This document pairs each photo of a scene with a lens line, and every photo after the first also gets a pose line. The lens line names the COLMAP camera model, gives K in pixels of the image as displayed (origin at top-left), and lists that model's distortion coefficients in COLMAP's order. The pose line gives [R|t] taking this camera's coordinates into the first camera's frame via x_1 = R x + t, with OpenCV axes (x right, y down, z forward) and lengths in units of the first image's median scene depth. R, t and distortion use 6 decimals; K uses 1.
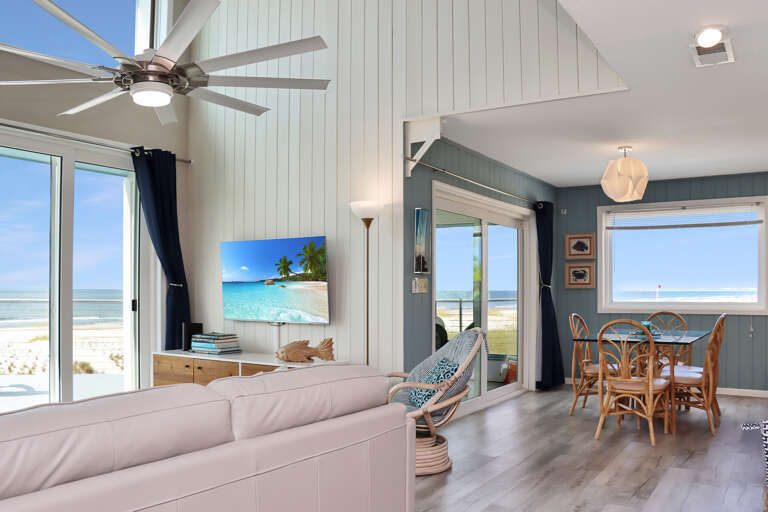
lens RADIAL K [[651.5, 0, 384.0], [0, 651.5, 256.0], [0, 0, 1]] dist [-0.116299, 0.017210]
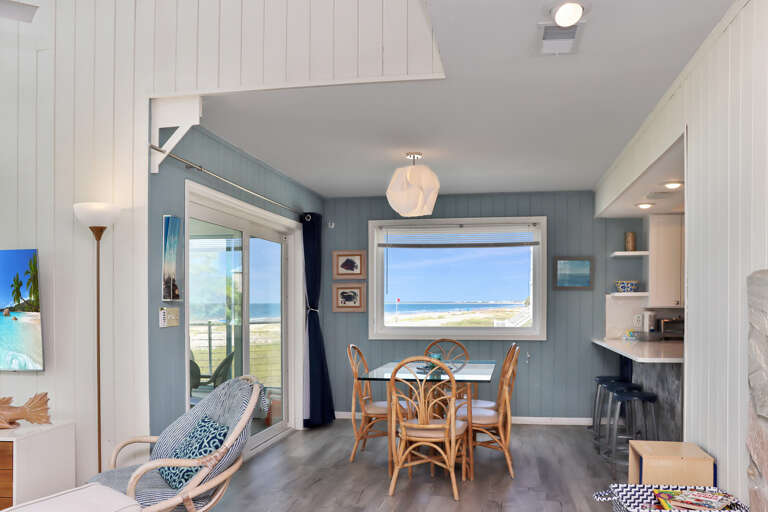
lens RADIAL K [[630.1, 0, 383.7], [0, 630.1, 291.3], [0, 0, 1]] dist [-0.132157, 0.006080]
pose [[0.915273, -0.002435, 0.402827, -0.006337], [-0.013216, 0.999262, 0.036071, -0.012849], [-0.402617, -0.038338, 0.914565, 0.220469]]
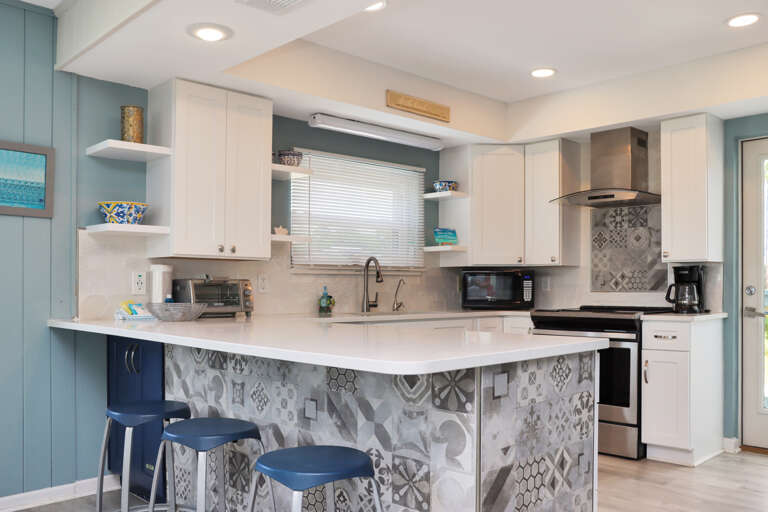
lens RADIAL K [[675.0, 0, 385.4], [0, 675.0, 285.7], [0, 0, 1]] dist [-0.078859, 0.018109]
pose [[0.184150, -0.005856, 0.982881, 0.307679], [-0.043025, 0.998976, 0.014012, 0.061995], [-0.981956, -0.044869, 0.183709, 0.736073]]
